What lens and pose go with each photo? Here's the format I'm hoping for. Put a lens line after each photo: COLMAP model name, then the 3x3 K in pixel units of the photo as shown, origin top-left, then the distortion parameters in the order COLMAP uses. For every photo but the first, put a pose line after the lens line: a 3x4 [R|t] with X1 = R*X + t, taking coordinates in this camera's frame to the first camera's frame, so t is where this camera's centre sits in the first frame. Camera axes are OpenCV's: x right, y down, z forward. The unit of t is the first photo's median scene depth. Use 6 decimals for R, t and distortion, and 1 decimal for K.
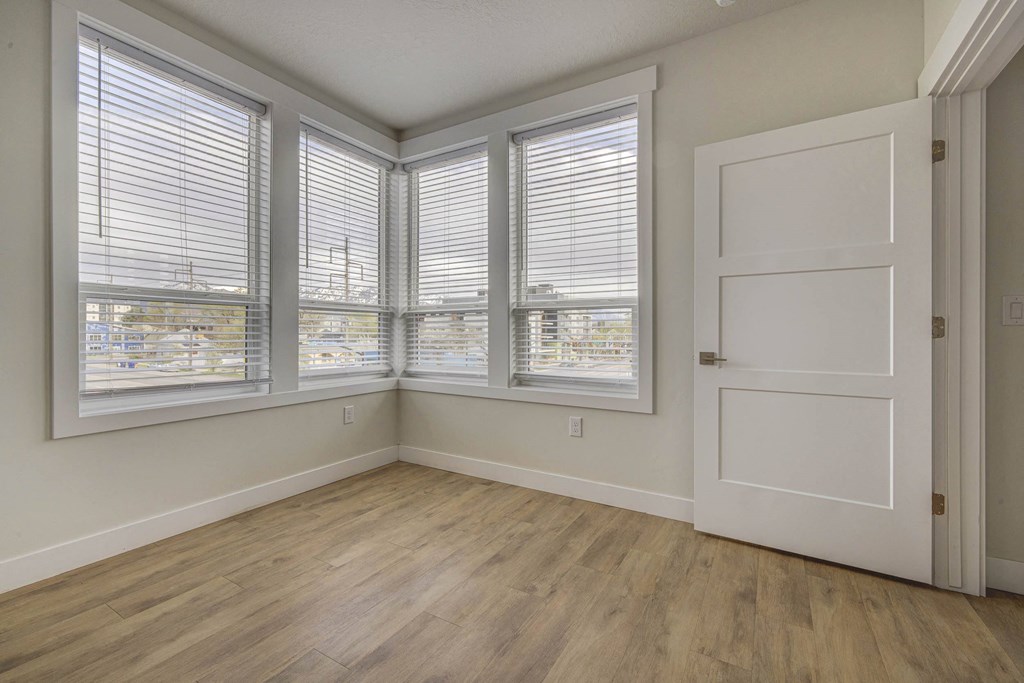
lens RADIAL K [[440.0, 0, 511.4], [0, 440.0, 334.3], [0, 0, 1]] dist [-0.002867, -0.000332]
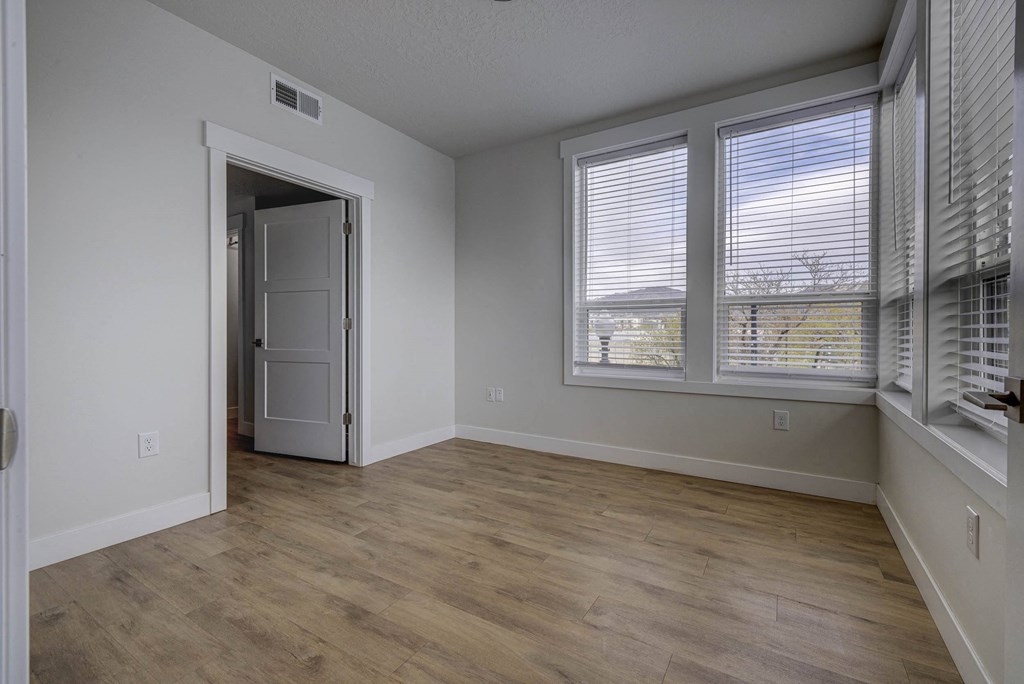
lens RADIAL K [[440.0, 0, 516.4], [0, 440.0, 336.4], [0, 0, 1]] dist [-0.002867, -0.000332]
pose [[-0.012110, 0.007886, -0.999896, 0.643780], [-0.003697, 0.999962, 0.007931, 0.009712], [0.999920, 0.003793, -0.012080, 0.580781]]
